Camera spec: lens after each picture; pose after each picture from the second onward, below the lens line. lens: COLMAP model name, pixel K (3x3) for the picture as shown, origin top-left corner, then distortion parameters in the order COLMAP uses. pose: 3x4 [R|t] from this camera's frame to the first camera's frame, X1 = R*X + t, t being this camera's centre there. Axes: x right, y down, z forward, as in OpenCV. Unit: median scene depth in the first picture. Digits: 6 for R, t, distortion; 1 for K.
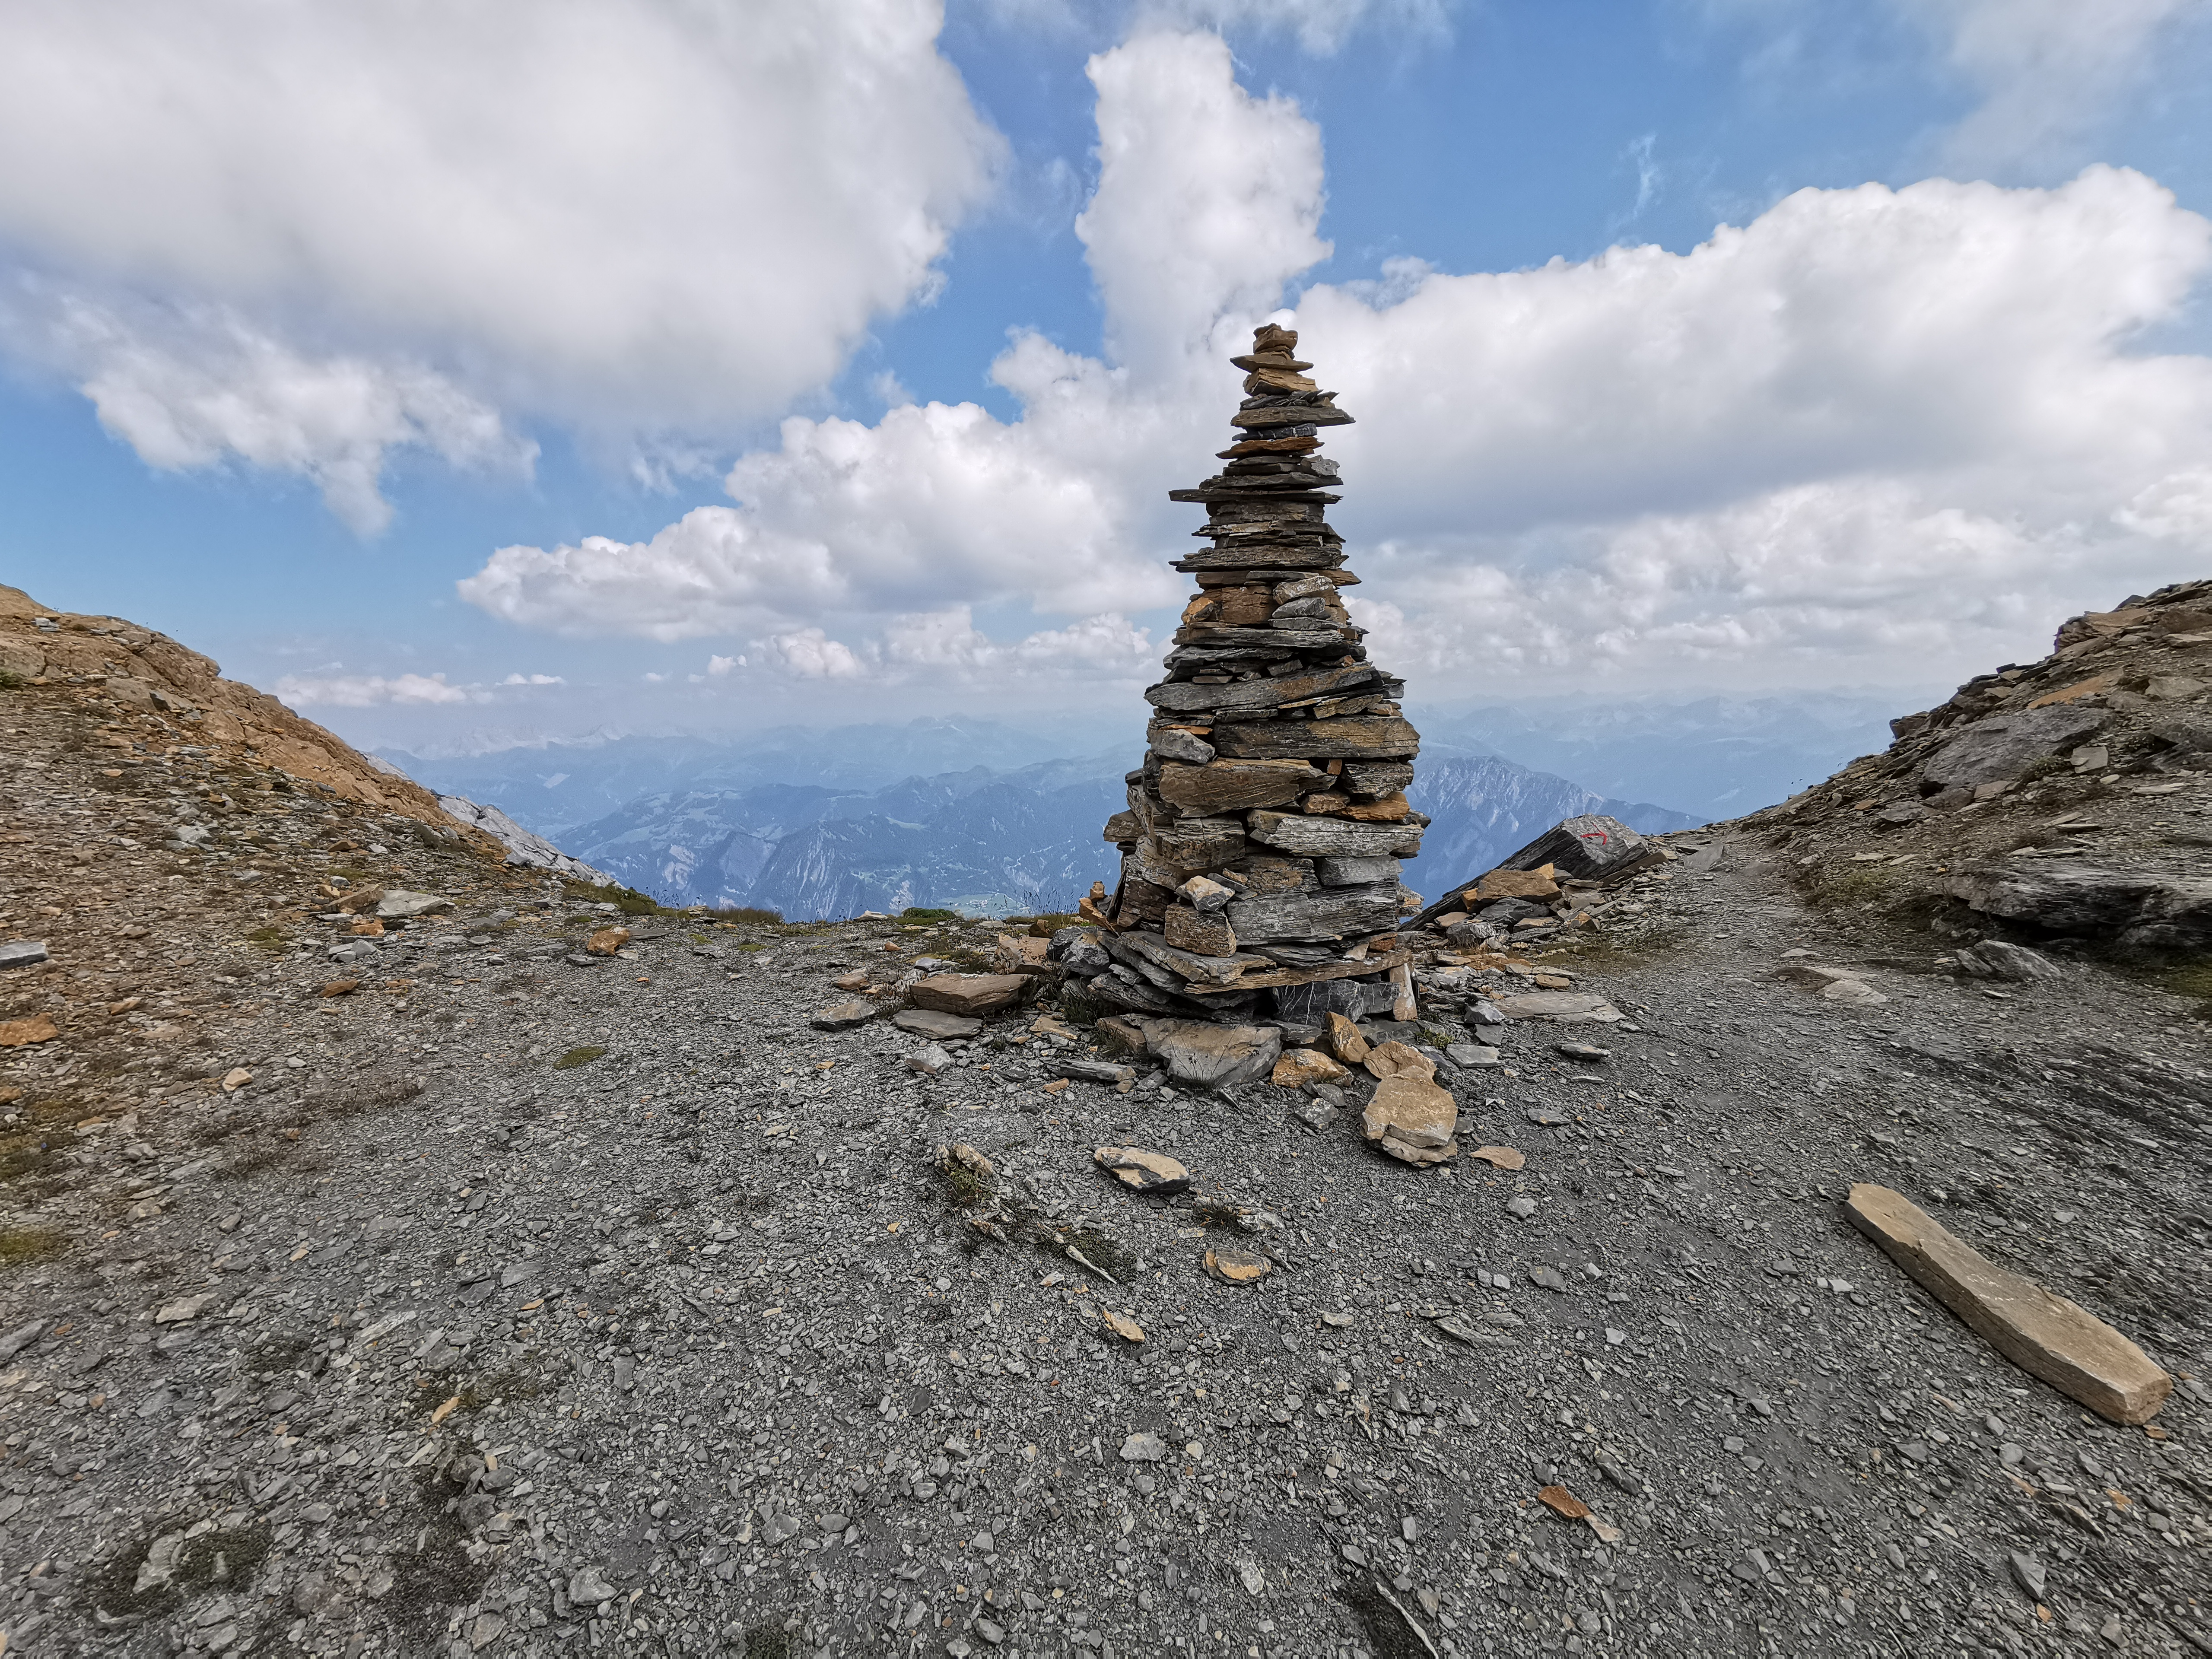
lens RADIAL K [[1030.5, 0, 1107.9], [0, 1030.5, 832.8], [0, 0, 1]] dist [0.000165, 0.000047]
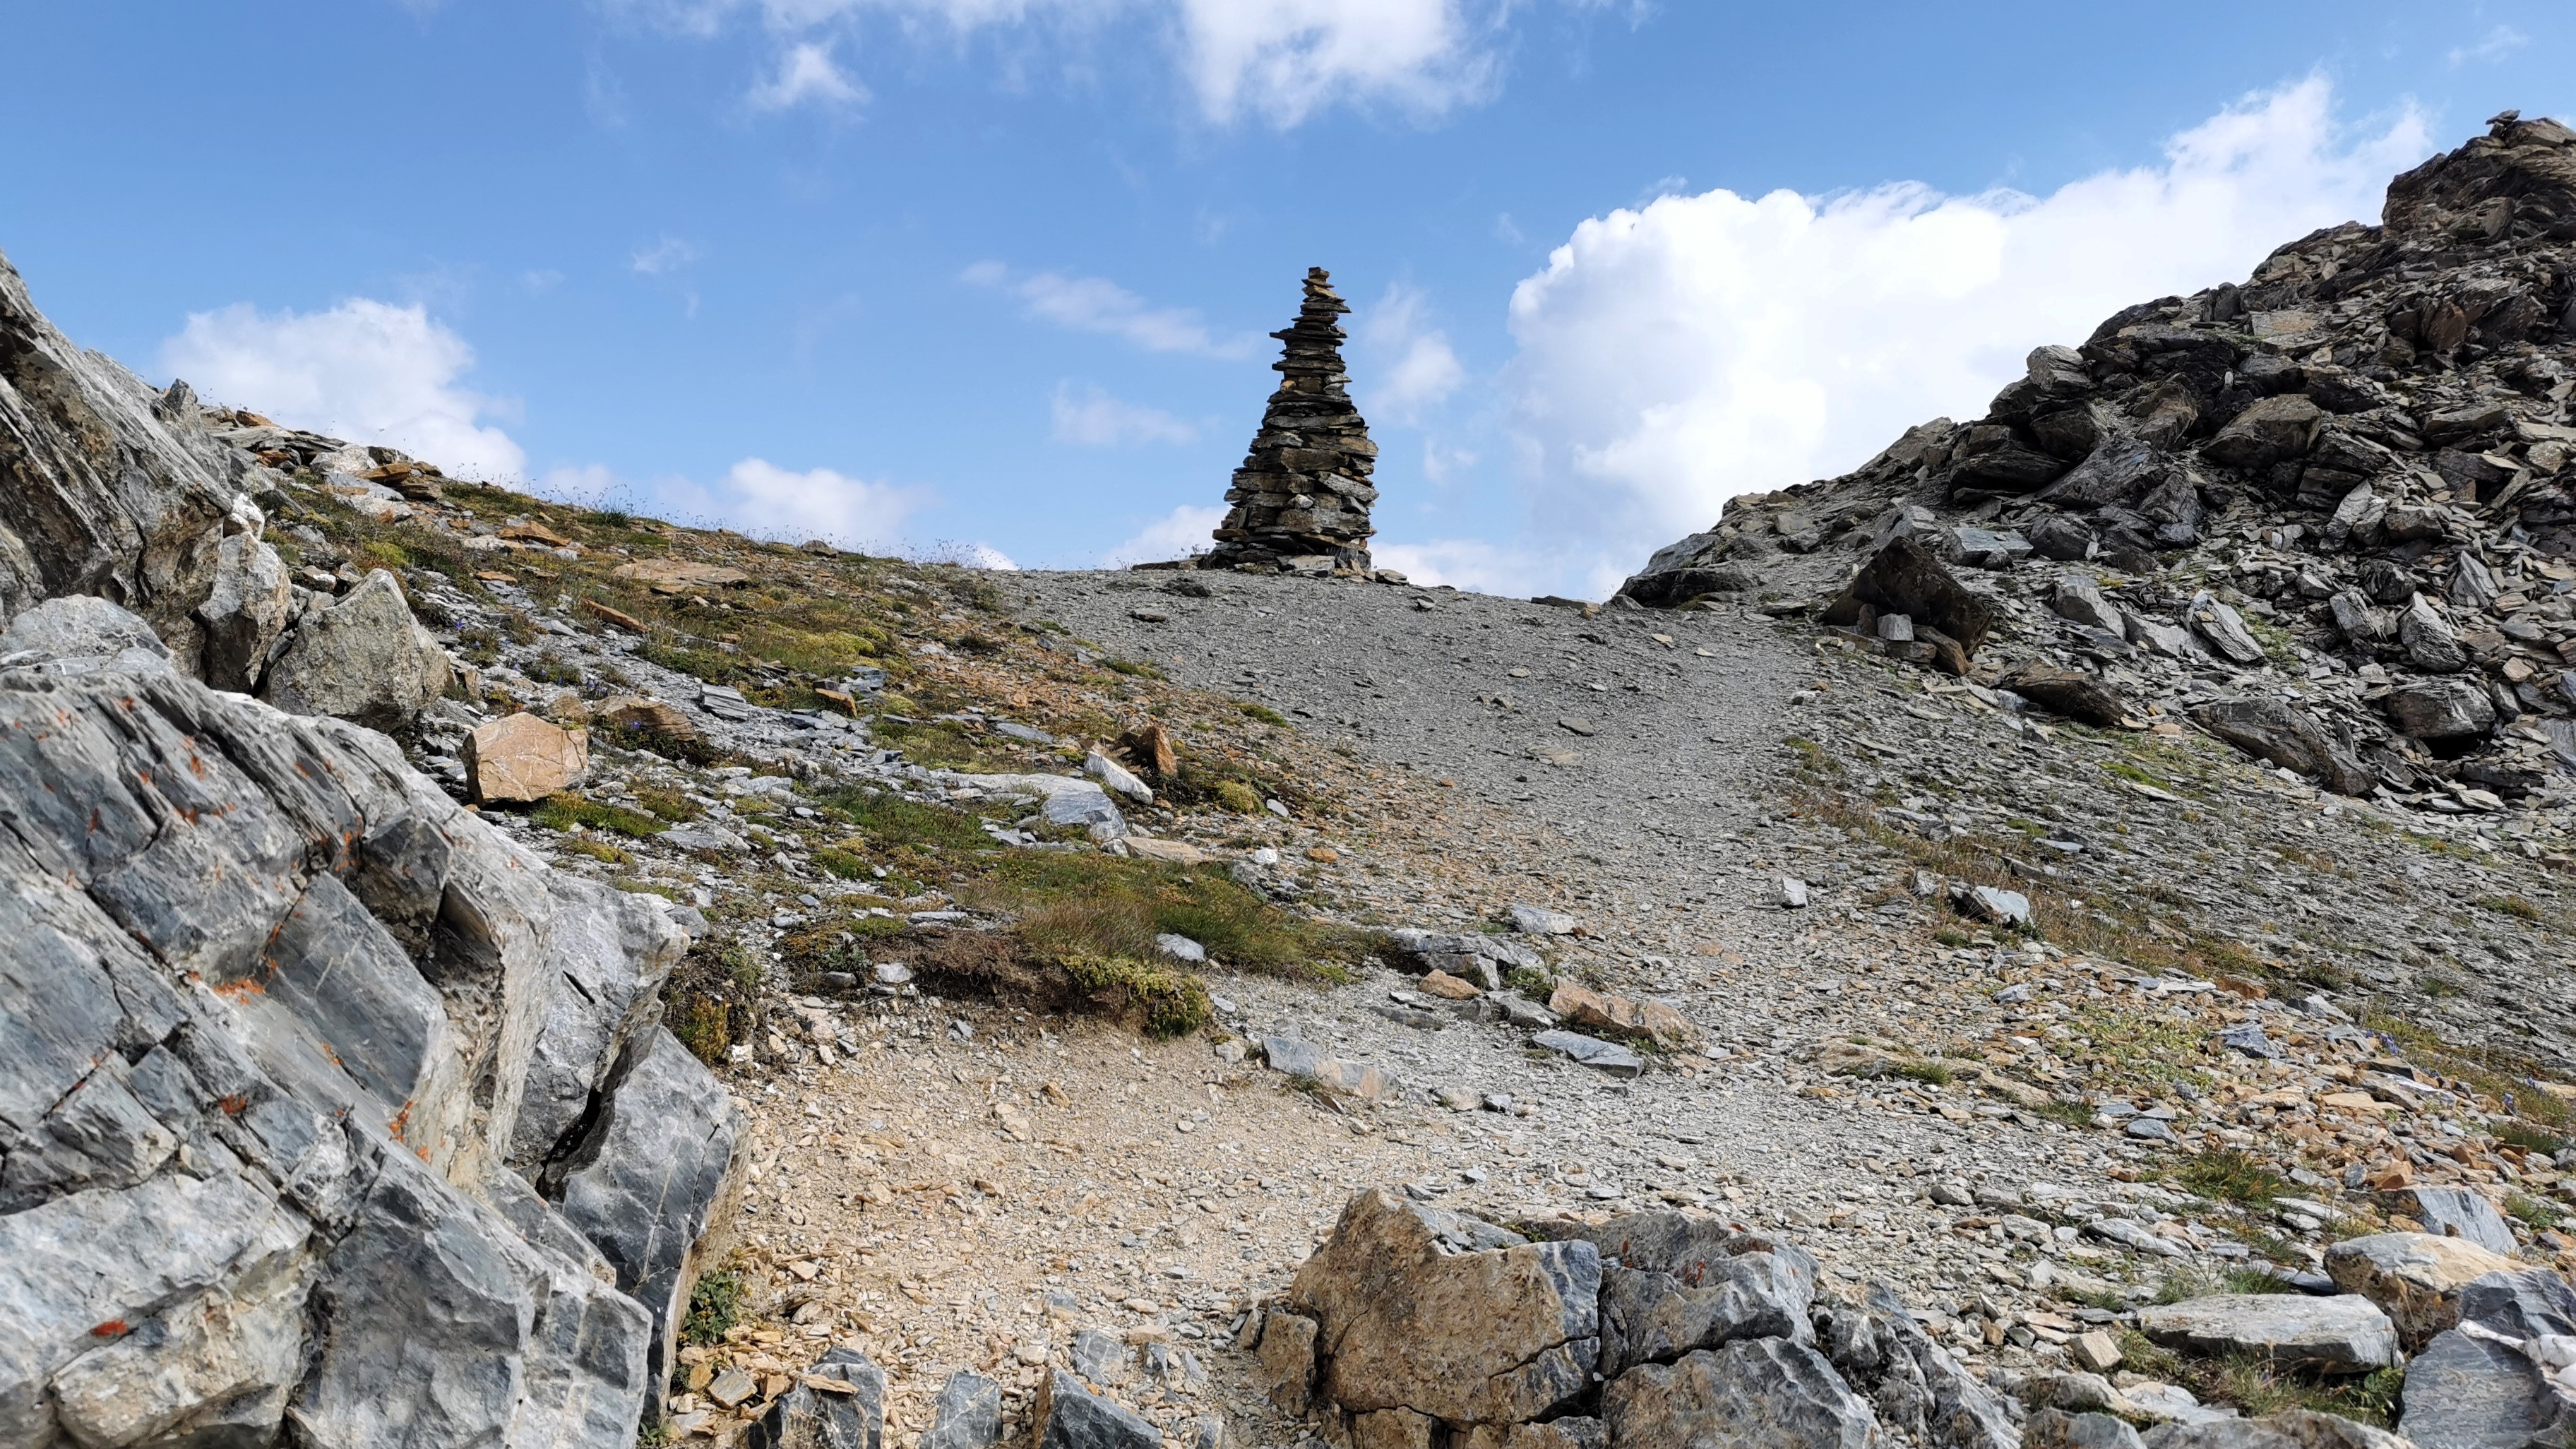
lens RADIAL K [[2050.6, 0, 1288.6], [0, 2050.6, 724.1], [0, 0, 1]] dist [-0.000951, -0.000076]
pose [[0.912507, 0.027304, 0.408149, -1.727924], [0.033890, 0.989294, -0.141950, 1.155855], [-0.407655, 0.143363, 0.901812, -2.942273]]
